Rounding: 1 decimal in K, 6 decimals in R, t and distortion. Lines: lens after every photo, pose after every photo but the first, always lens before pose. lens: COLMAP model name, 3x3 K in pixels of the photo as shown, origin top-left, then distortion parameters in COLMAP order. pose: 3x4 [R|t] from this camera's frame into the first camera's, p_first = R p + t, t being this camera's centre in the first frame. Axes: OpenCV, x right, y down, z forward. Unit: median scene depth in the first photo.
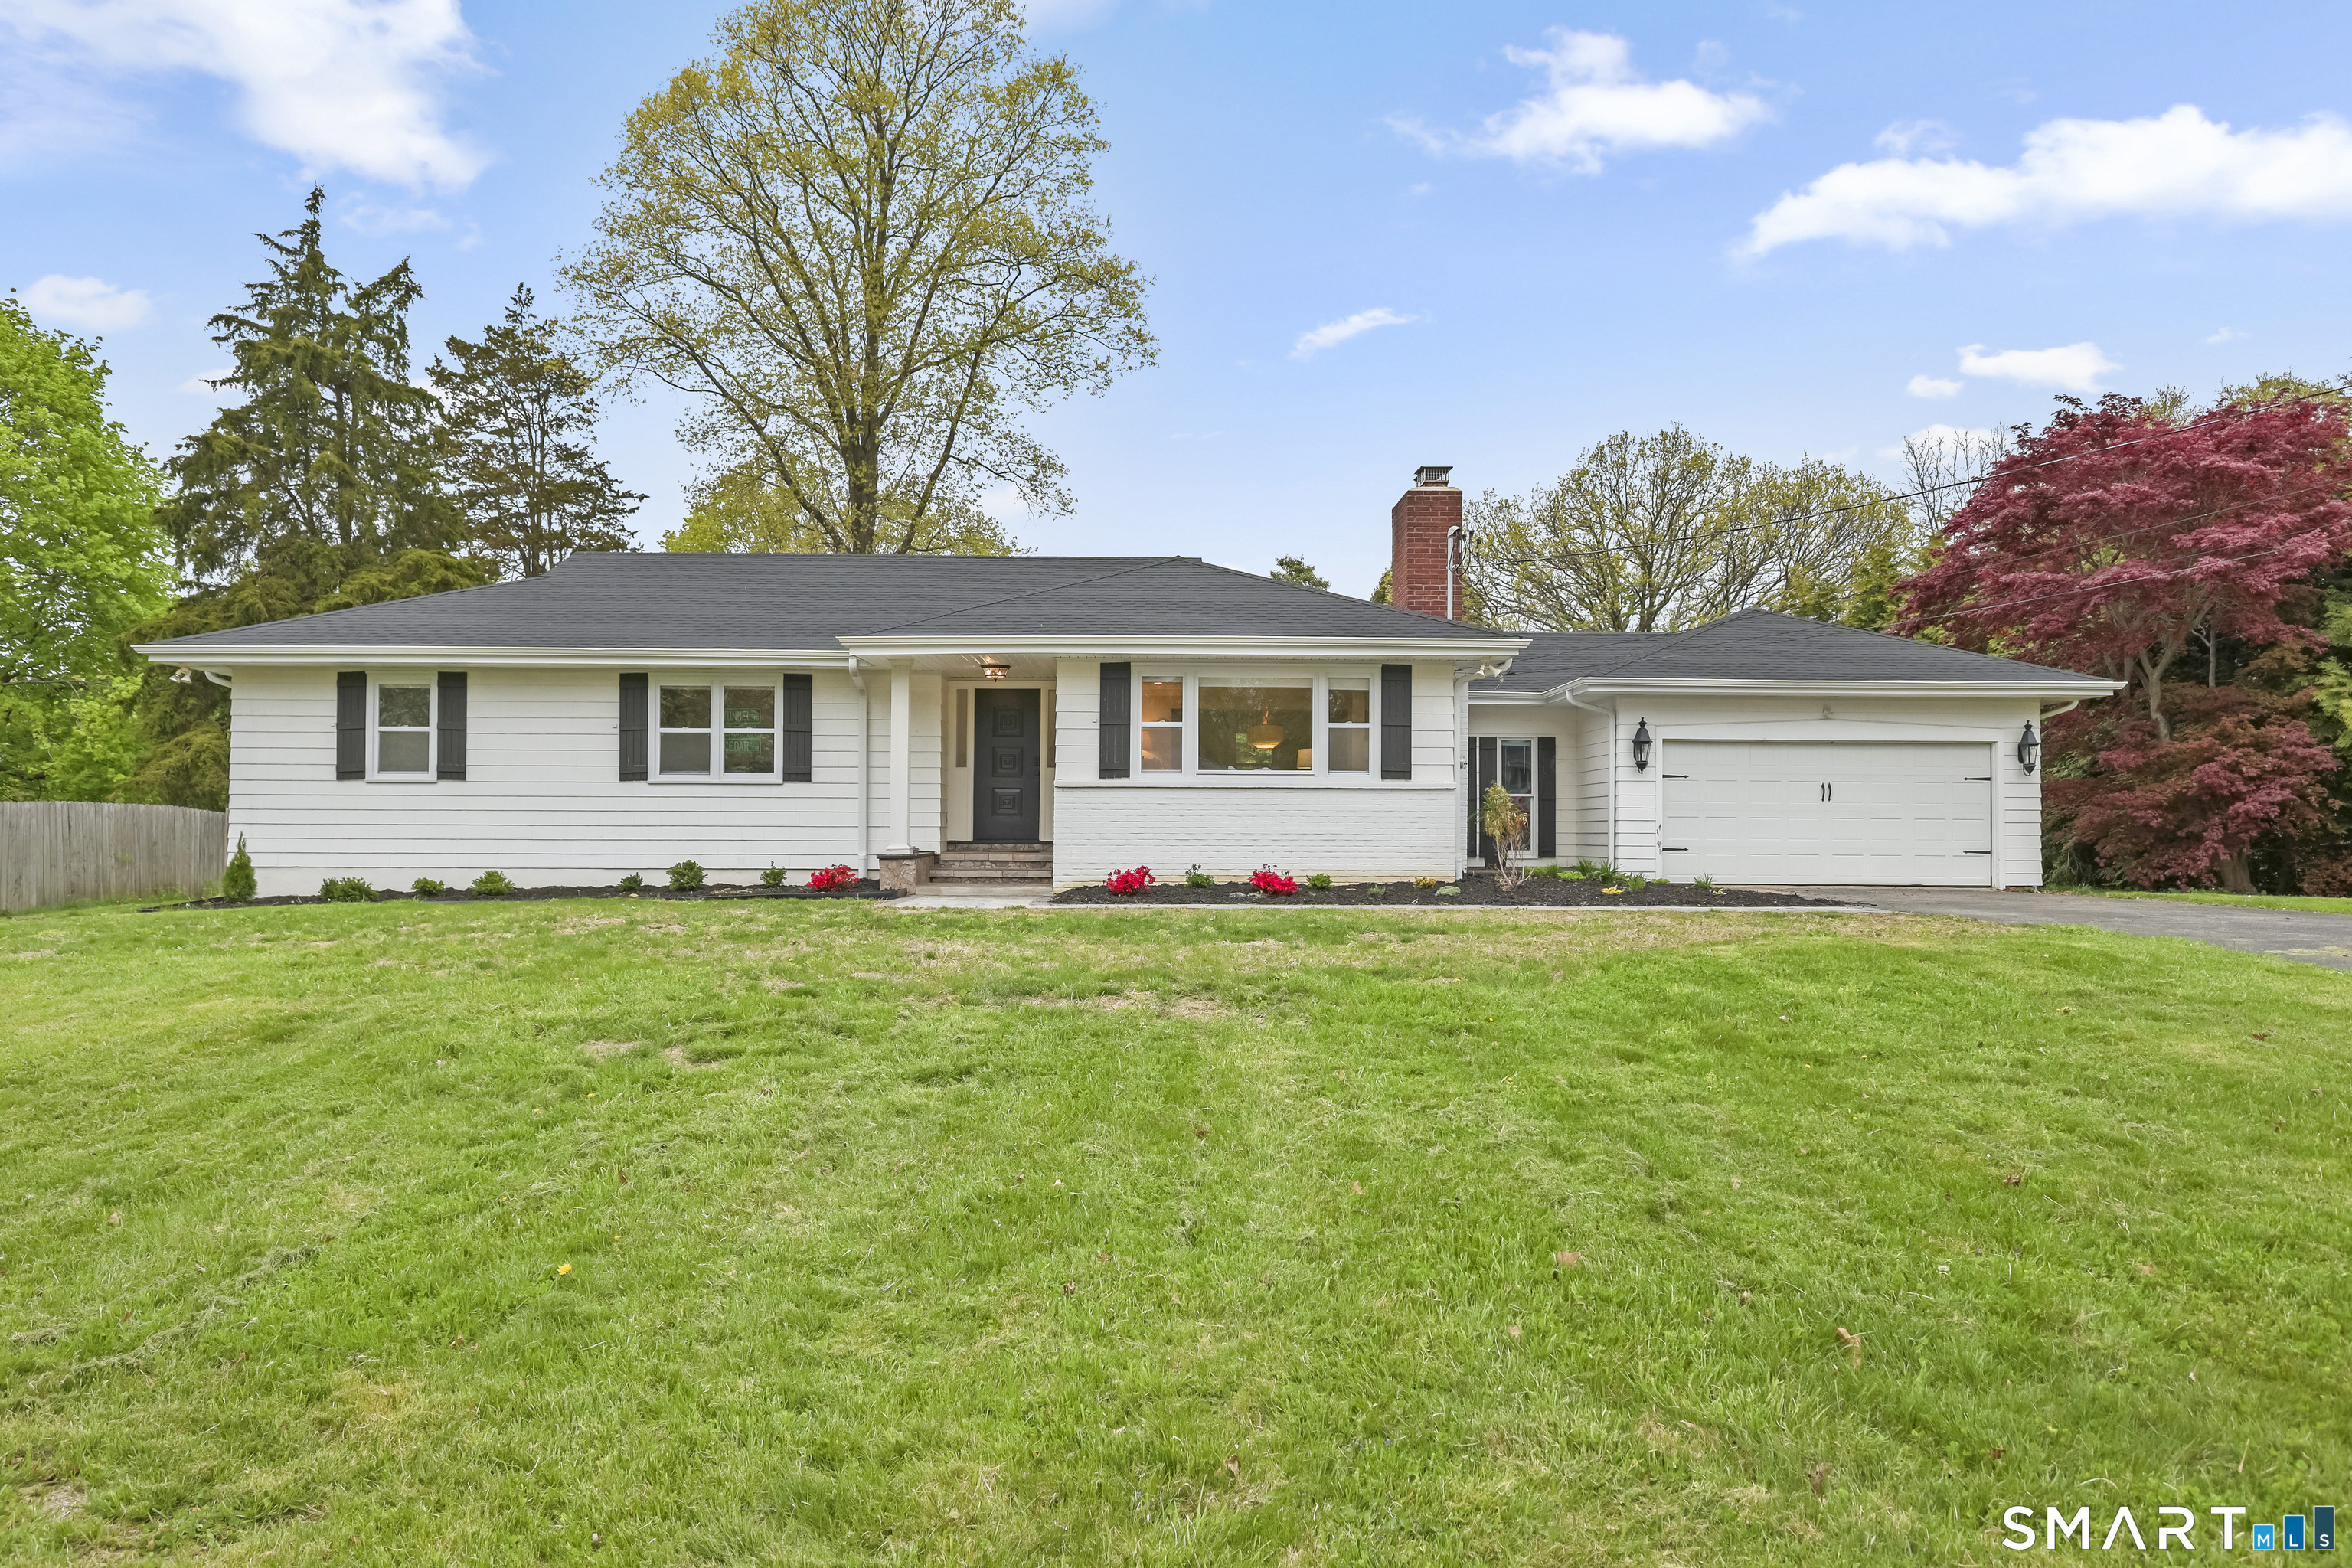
lens RADIAL K [[1598.3, 0, 1177.1], [0, 1598.3, 837.0], [0, 0, 1]] dist [-0.000556, 0.000110]
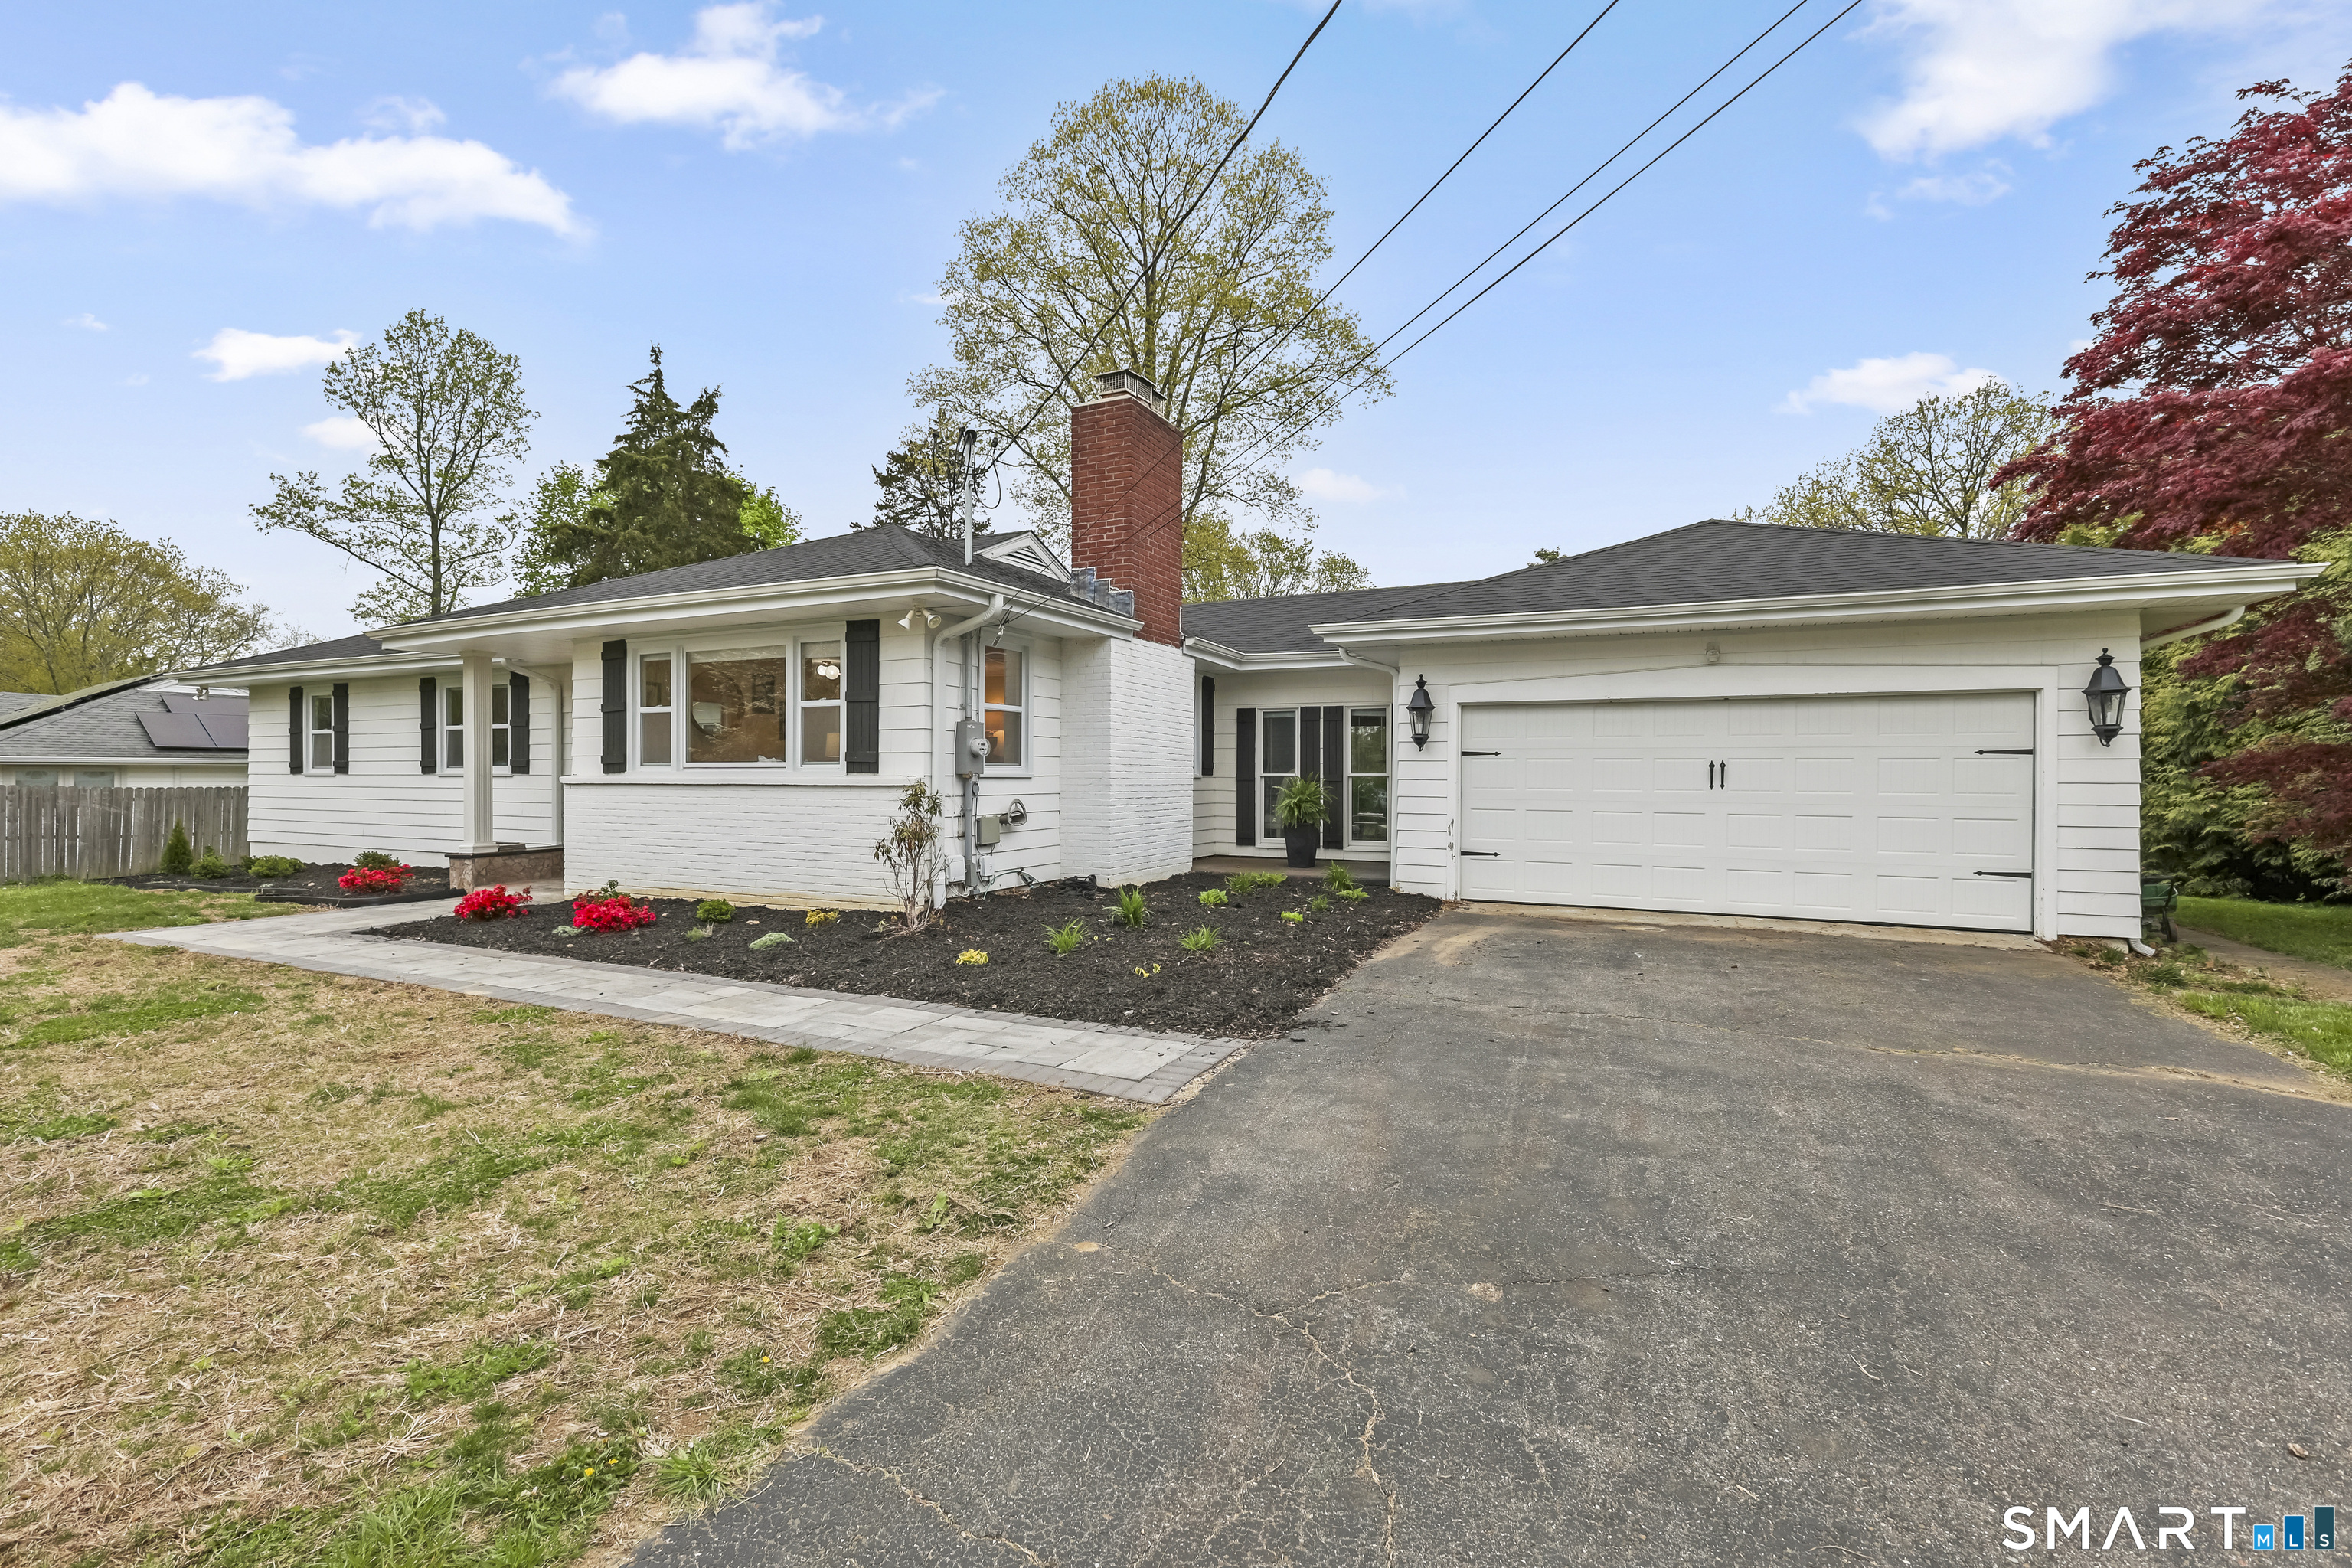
lens RADIAL K [[1042.7, 0, 1180.0], [0, 1042.7, 774.2], [0, 0, 1]] dist [0.002628, 0.000235]
pose [[0.890809, -0.003601, -0.454364, 0.408789], [0.002344, 0.999992, -0.003330, -0.027819], [0.454372, 0.001901, 0.890810, 0.522483]]
